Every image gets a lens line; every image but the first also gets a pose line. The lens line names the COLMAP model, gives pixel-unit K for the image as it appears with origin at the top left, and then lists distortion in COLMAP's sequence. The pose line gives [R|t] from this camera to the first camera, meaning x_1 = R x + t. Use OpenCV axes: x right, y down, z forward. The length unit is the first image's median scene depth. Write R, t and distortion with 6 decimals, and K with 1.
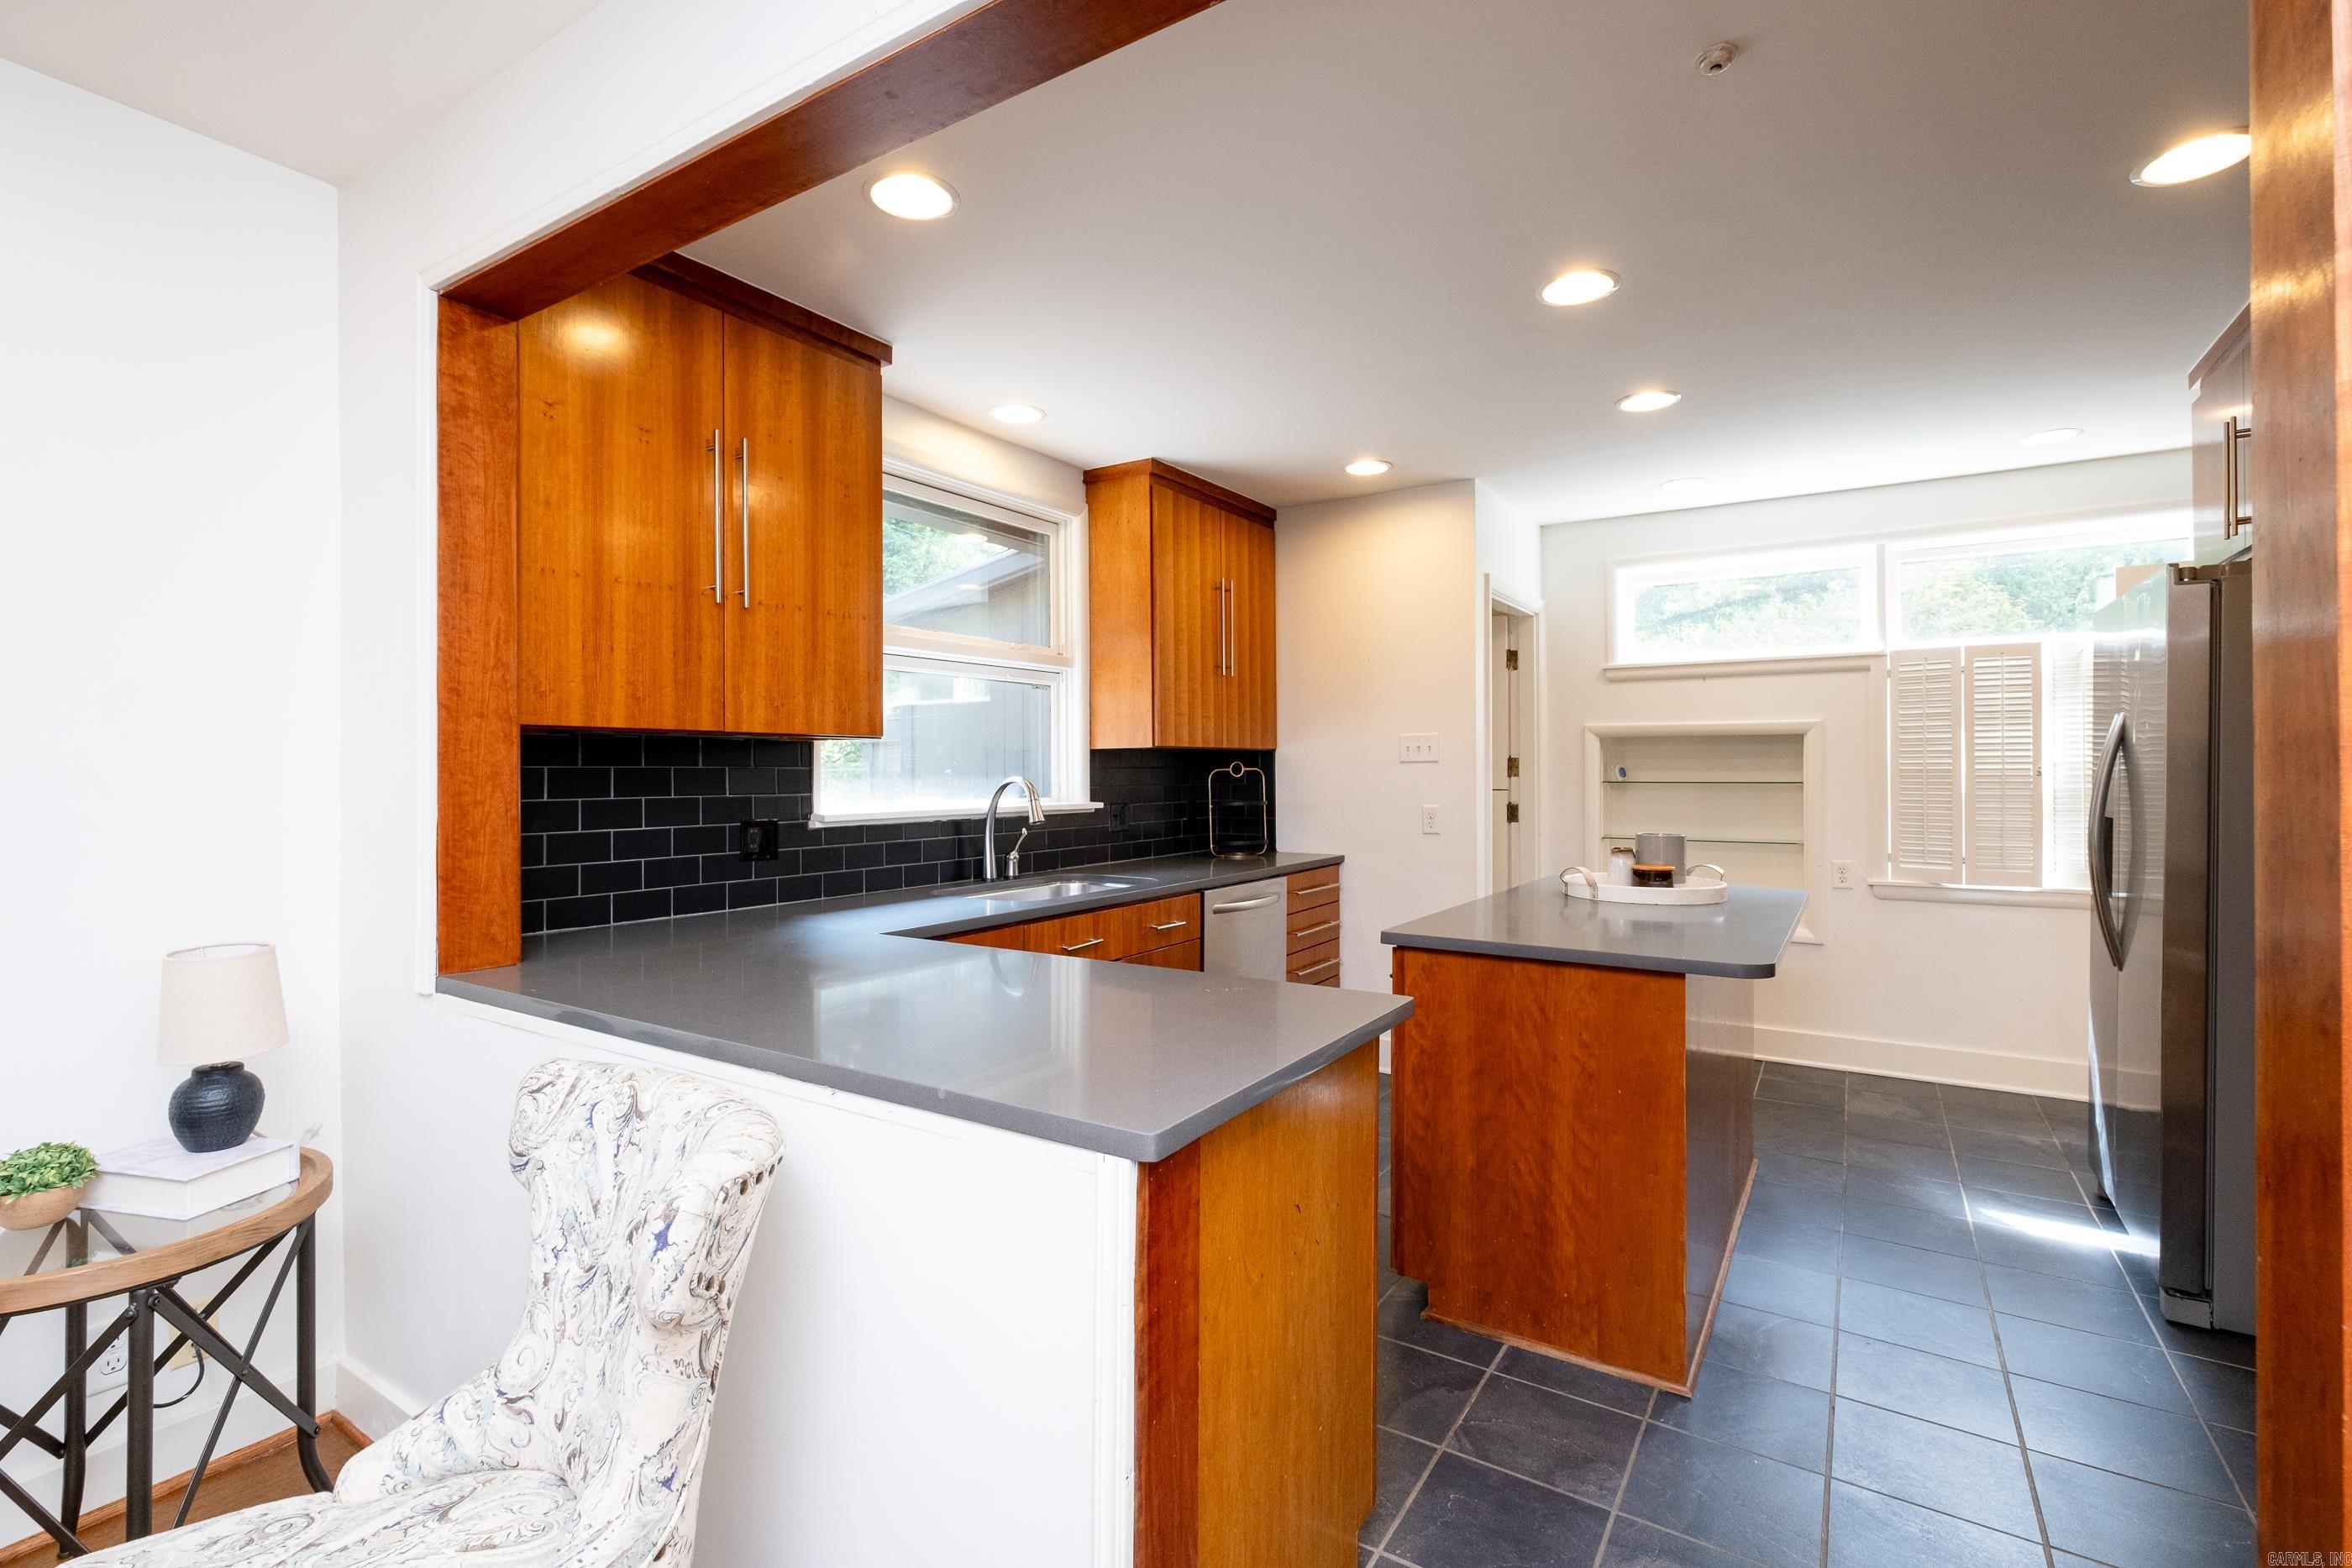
lens RADIAL K [[1058.2, 0, 1182.0], [0, 1058.2, 762.5], [0, 0, 1]] dist [-0.006269, 0.000671]
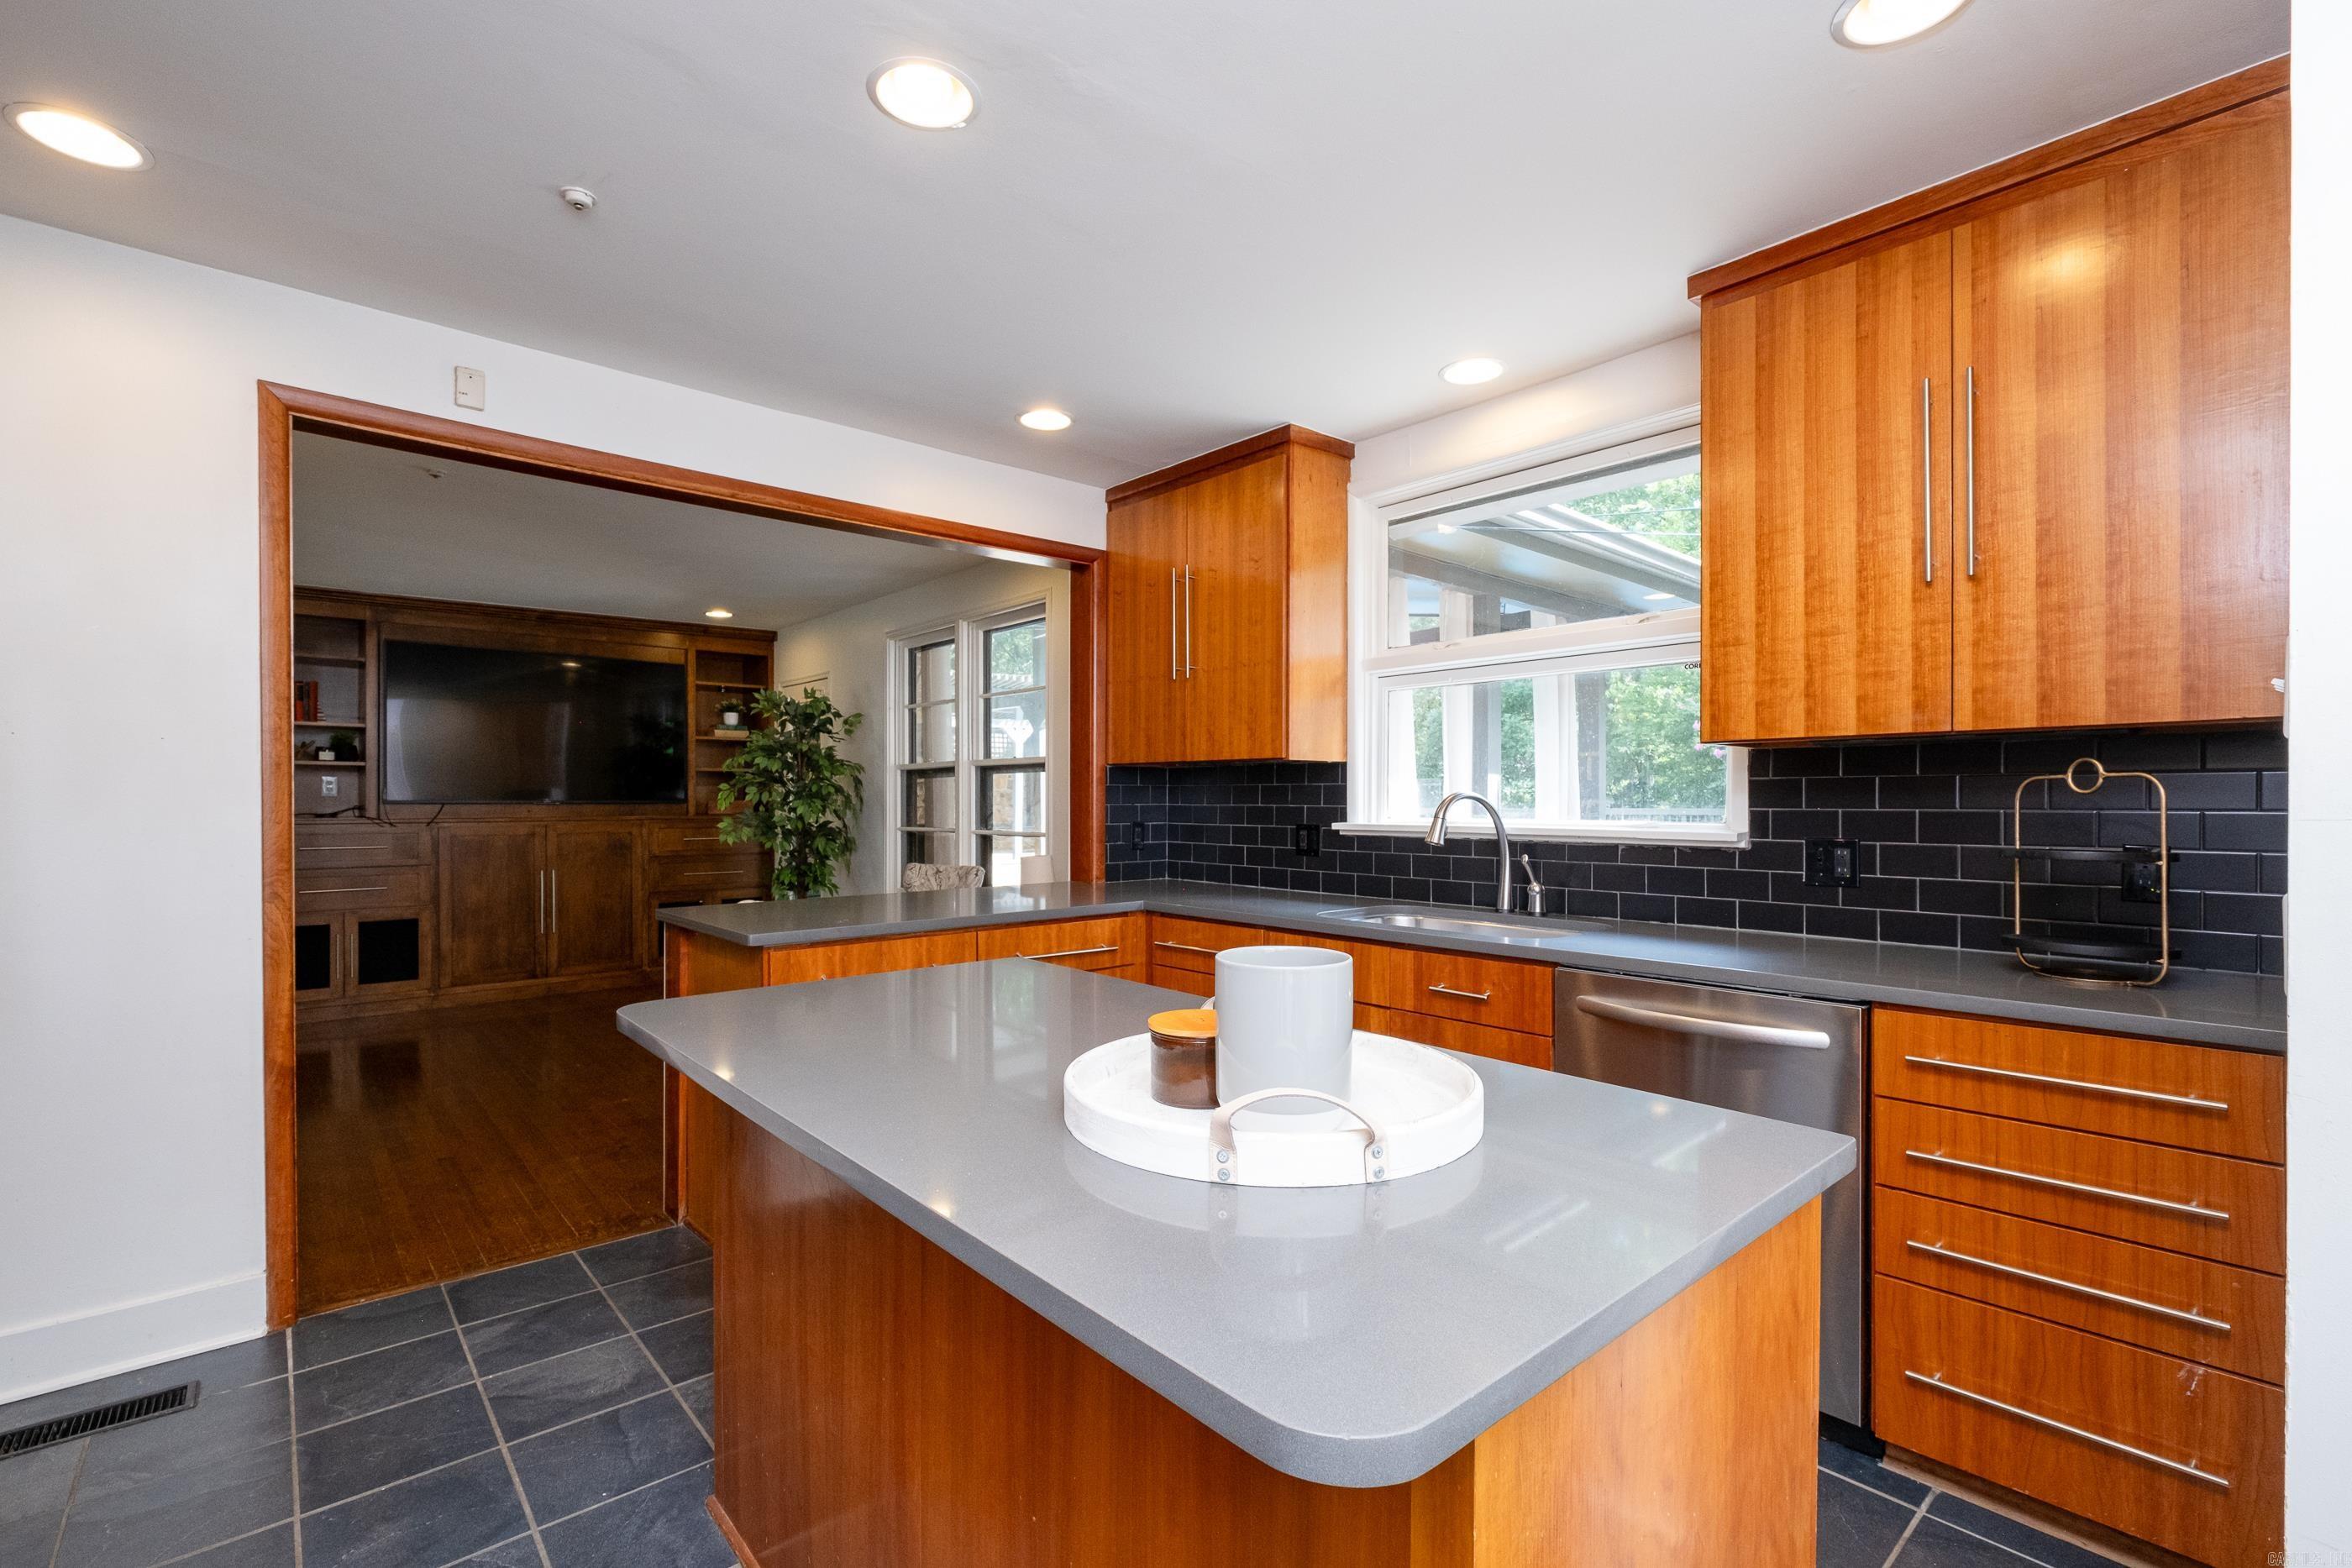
lens RADIAL K [[1058.2, 0, 1160.6], [0, 1058.2, 804.4], [0, 0, 1]] dist [-0.006269, 0.000671]
pose [[-0.285151, 0.009584, -0.958435, 0.803431], [0.009353, 0.999930, 0.007216, 0.016359], [0.958437, -0.006906, -0.285221, 1.076570]]
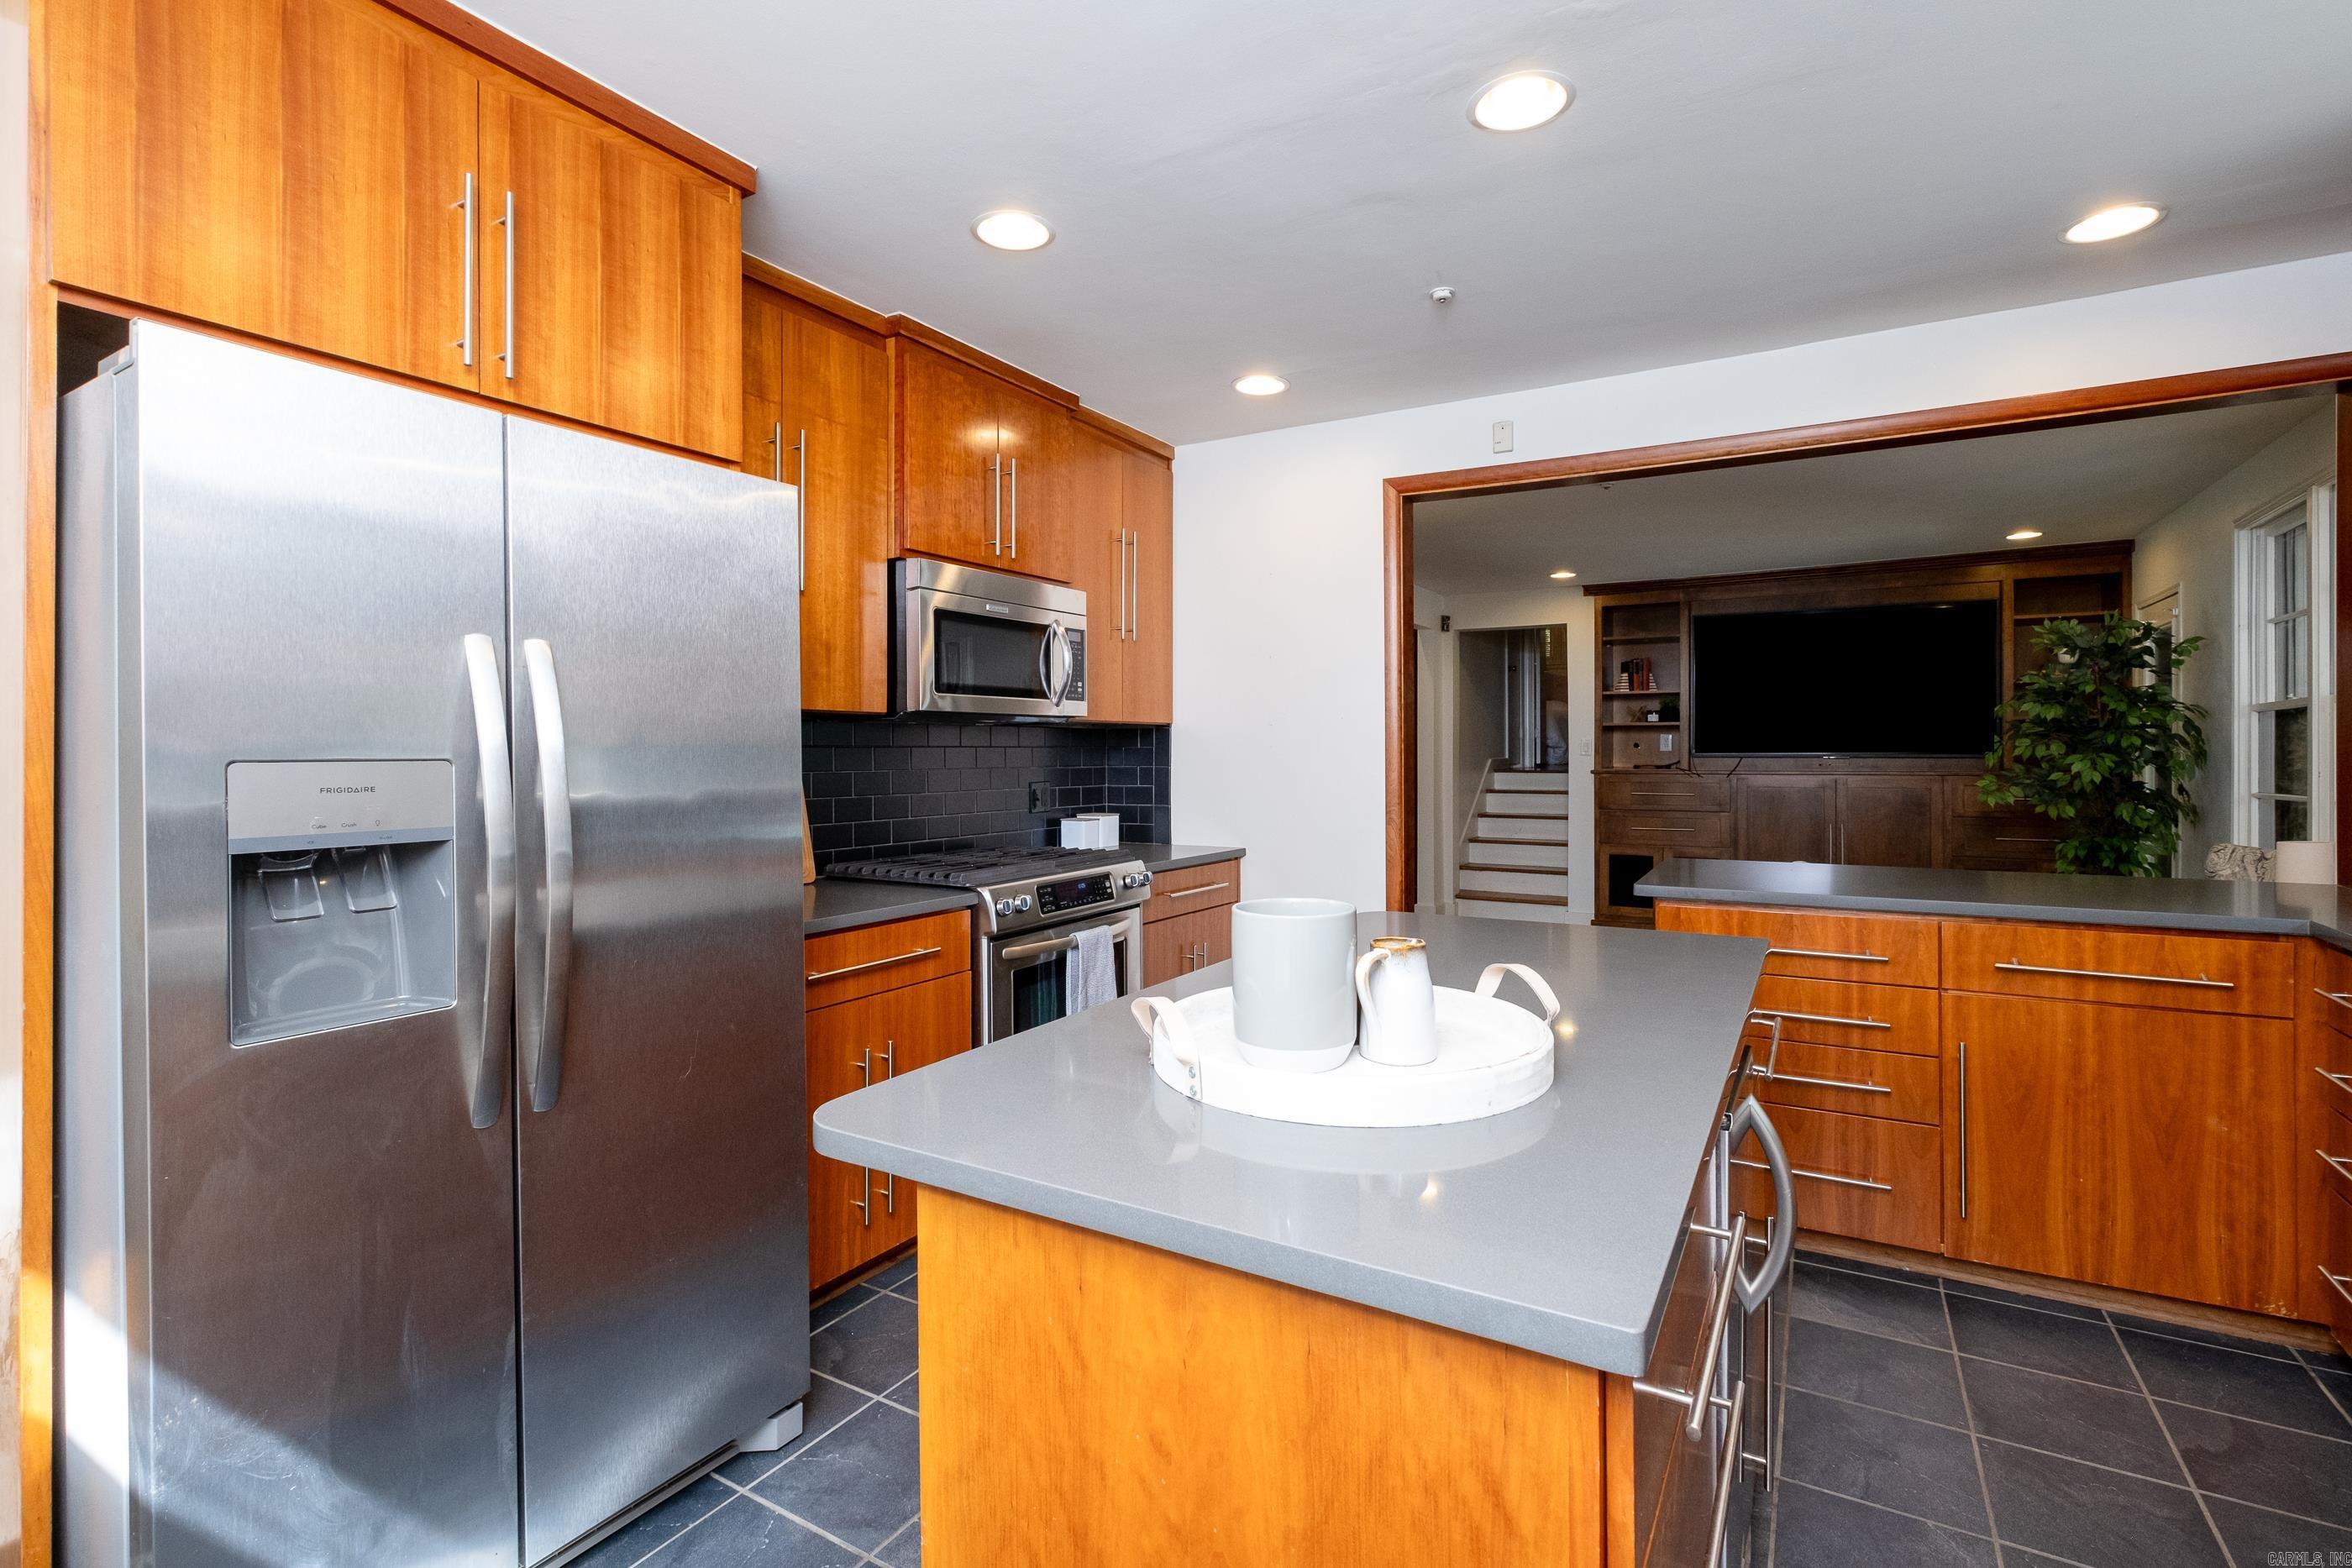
lens RADIAL K [[1058.2, 0, 1164.5], [0, 1058.2, 763.1], [0, 0, 1]] dist [-0.006269, 0.000671]
pose [[-0.999628, 0.007973, -0.026098, 0.523383], [0.007936, 0.999967, 0.001507, 0.015854], [0.026109, 0.001300, -0.999658, 1.394489]]
